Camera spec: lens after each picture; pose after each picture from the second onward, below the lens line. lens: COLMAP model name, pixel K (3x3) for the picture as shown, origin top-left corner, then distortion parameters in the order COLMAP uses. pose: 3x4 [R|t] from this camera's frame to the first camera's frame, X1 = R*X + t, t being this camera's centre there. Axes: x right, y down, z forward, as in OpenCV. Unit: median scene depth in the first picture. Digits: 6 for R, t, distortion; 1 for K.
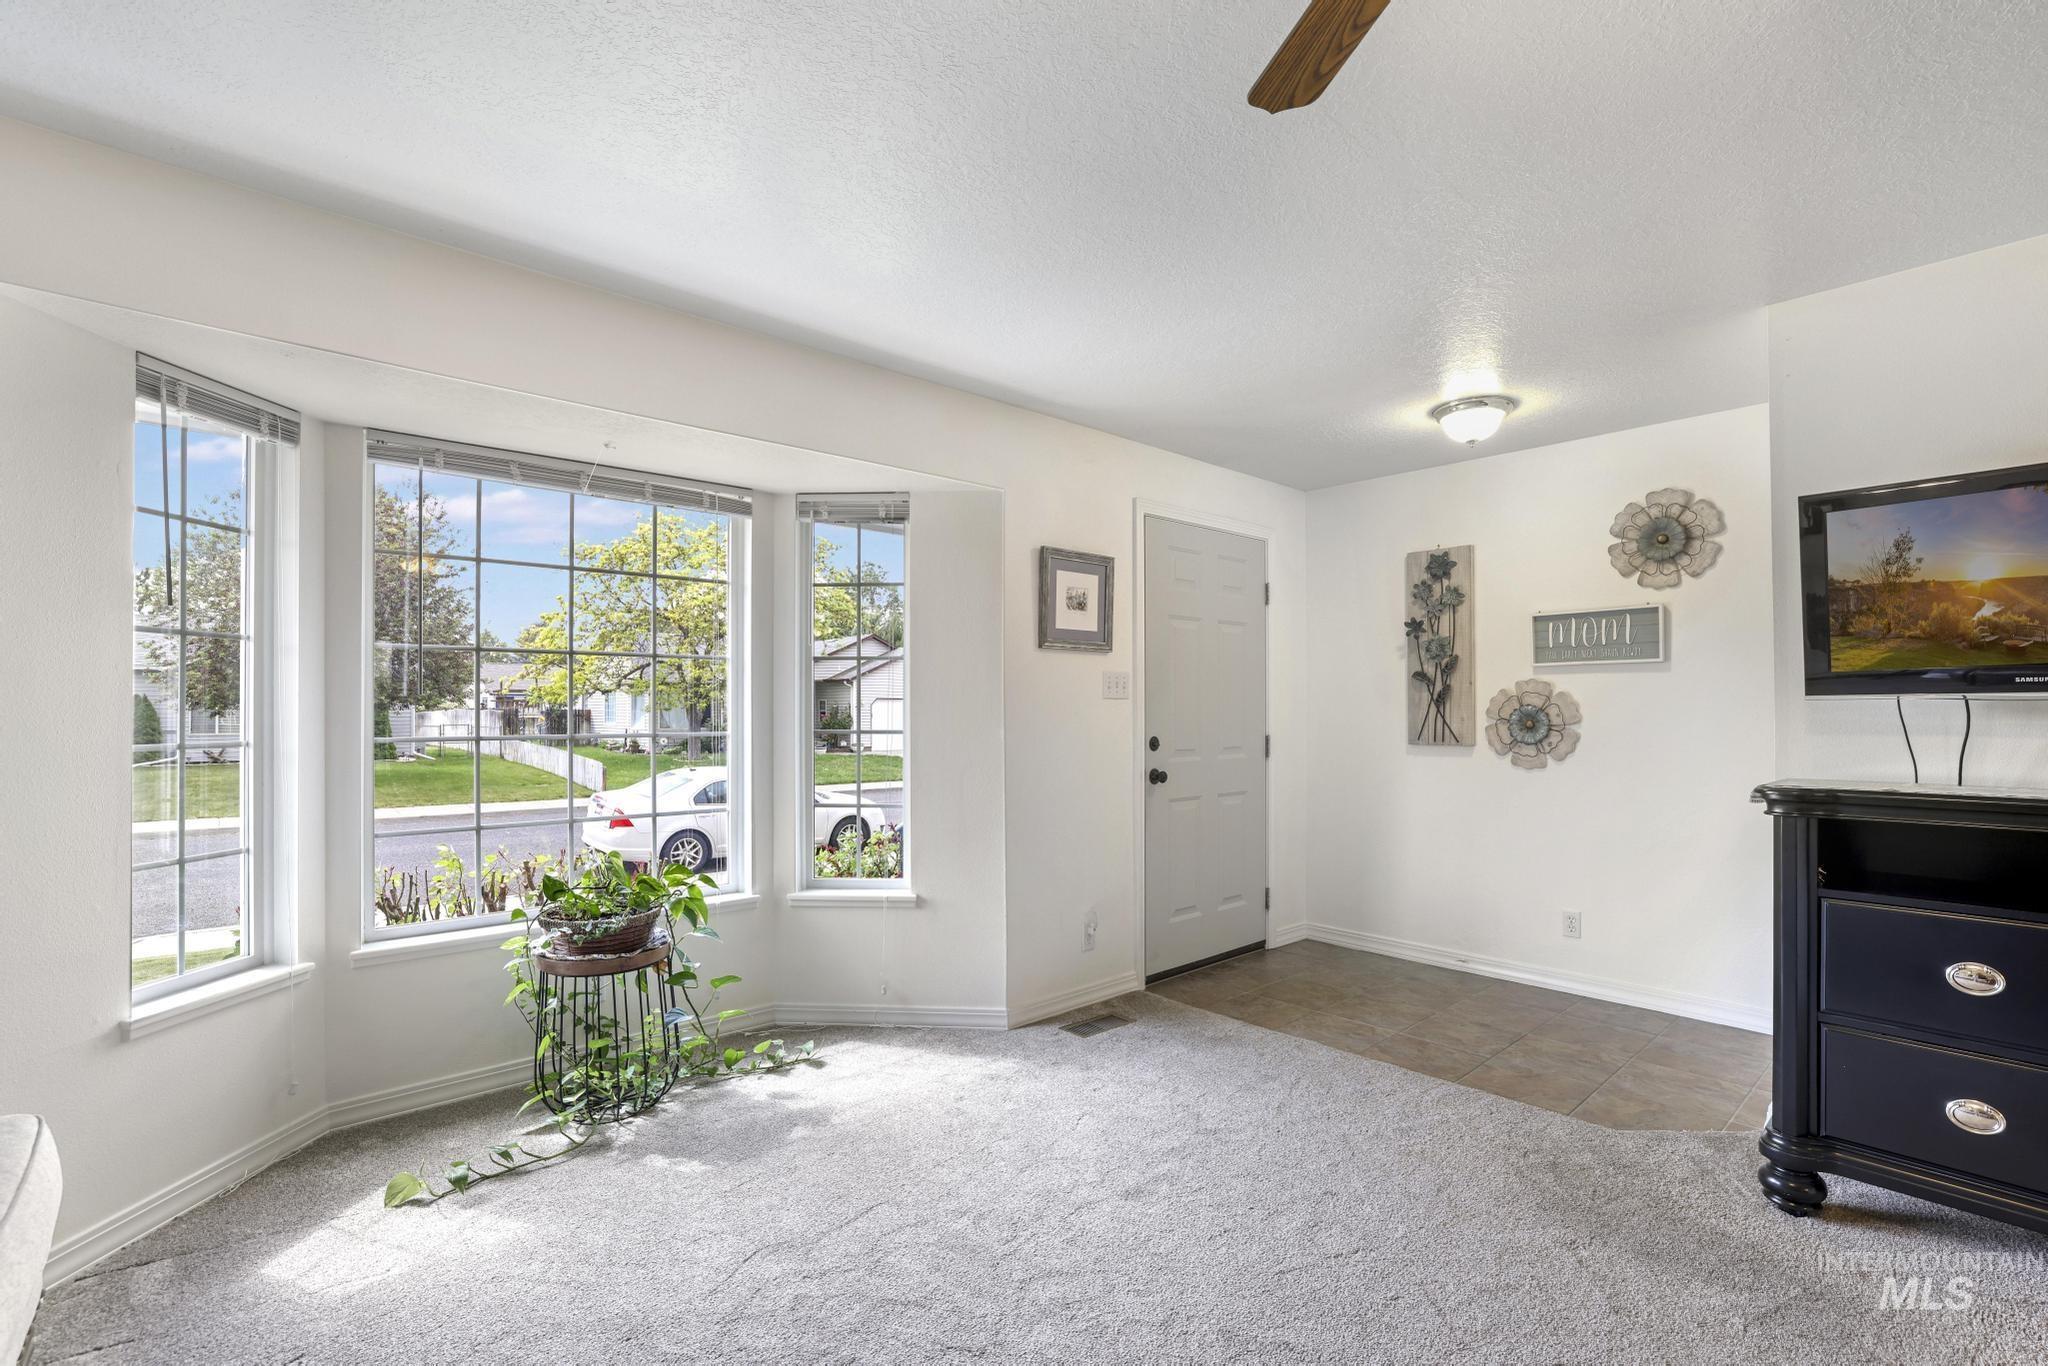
lens RADIAL K [[922.0, 0, 1003.2], [0, 922.0, 706.3], [0, 0, 1]] dist [-0.028027, 0.010074]
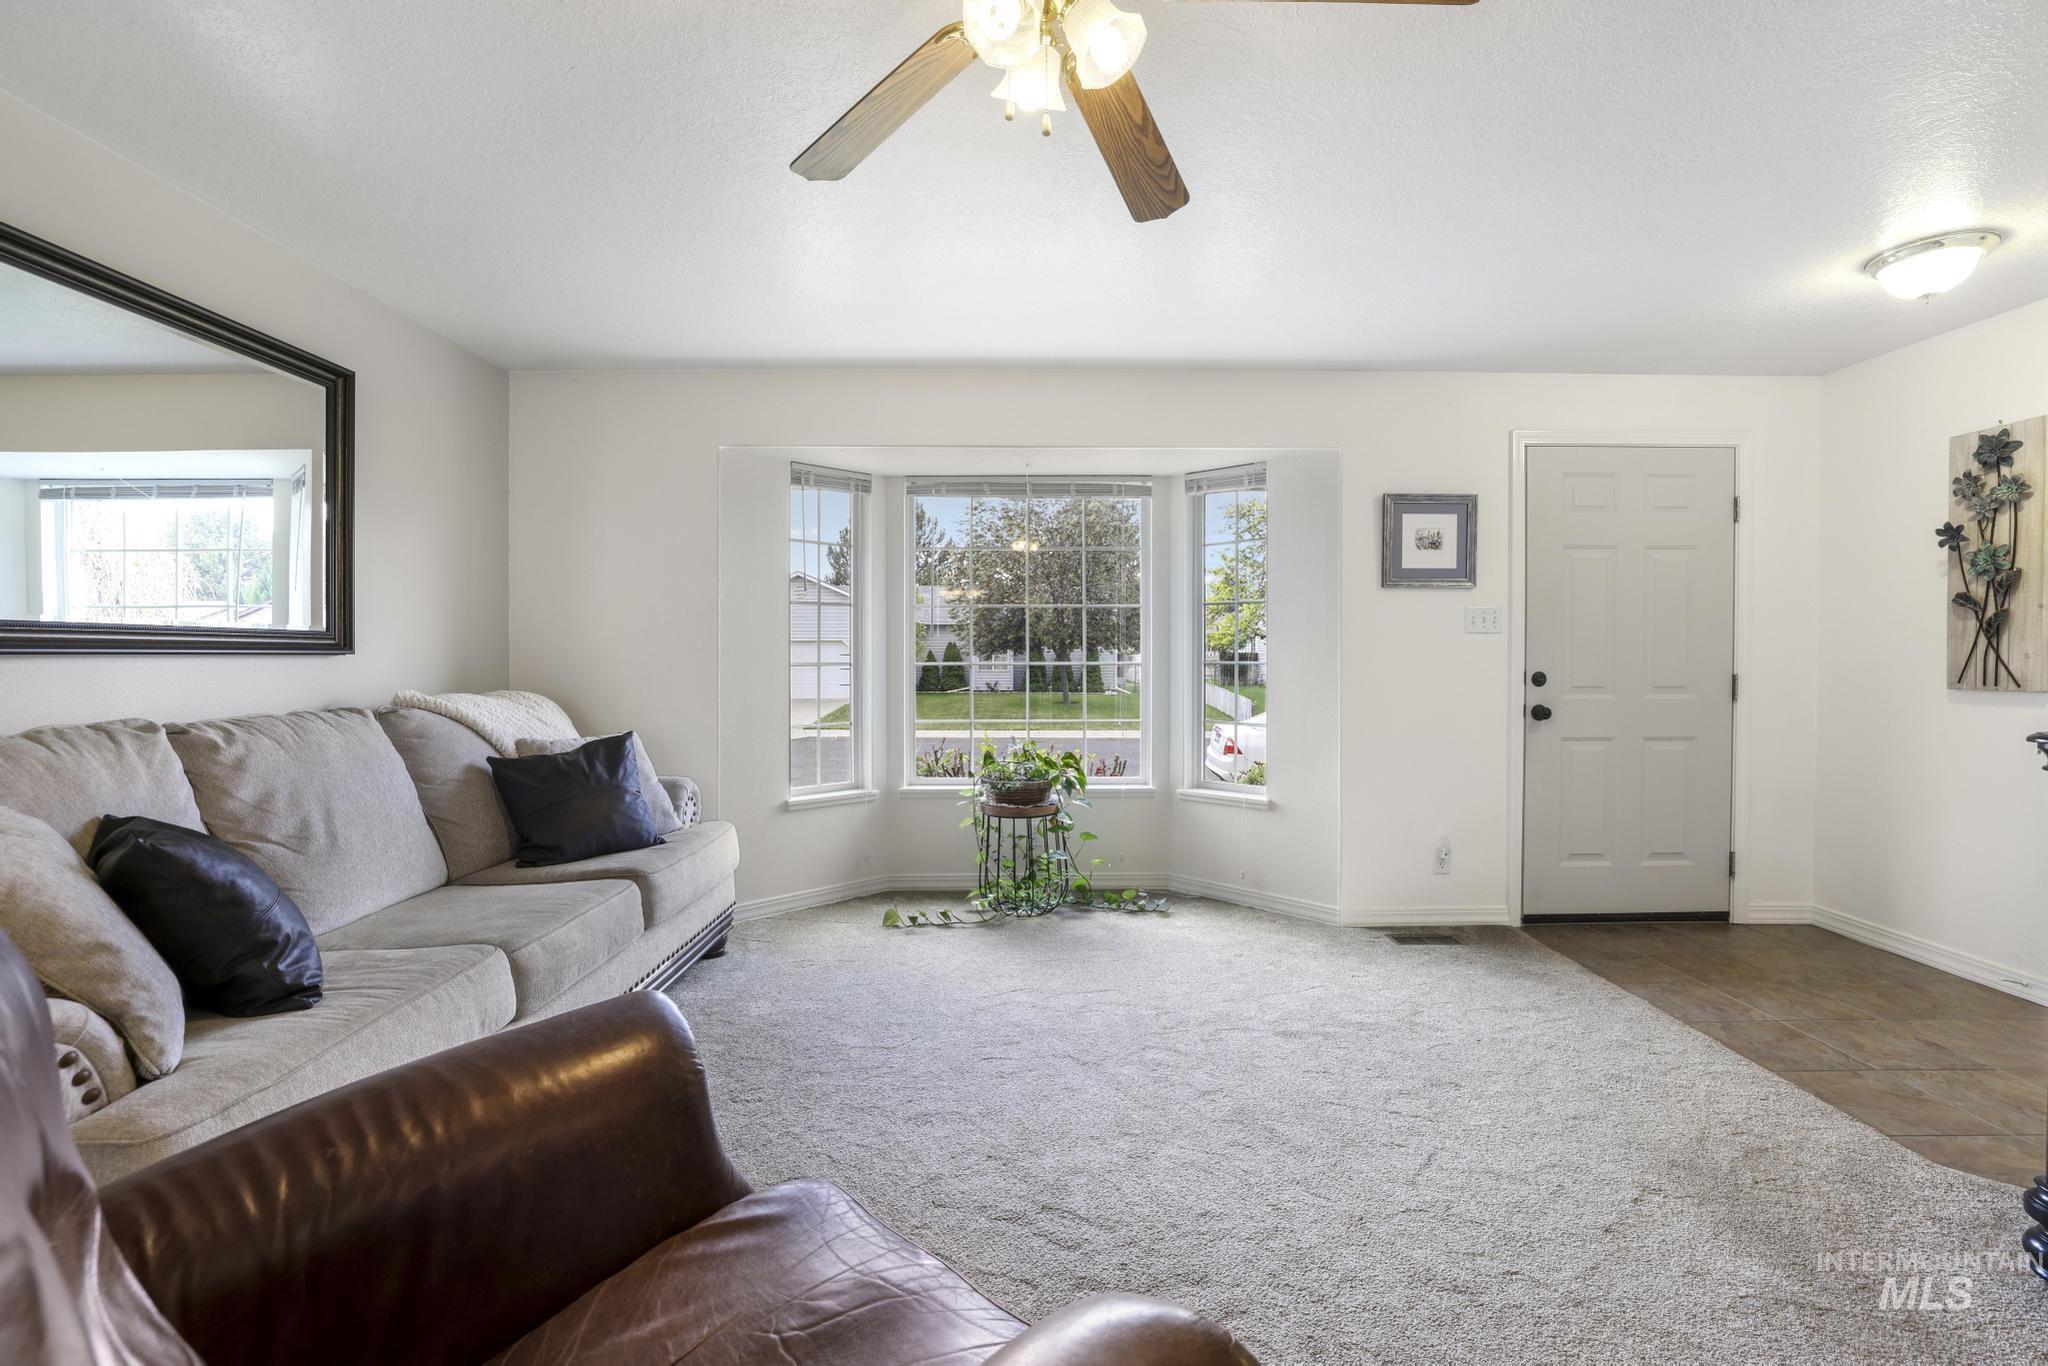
lens RADIAL K [[922.0, 0, 1014.3], [0, 922.0, 668.6], [0, 0, 1]] dist [-0.028027, 0.010074]
pose [[0.743695, 0.011608, -0.668418, 0.440450], [0.001773, 0.999811, 0.019335, 0.010784], [0.668517, -0.015565, 0.743534, -0.098051]]
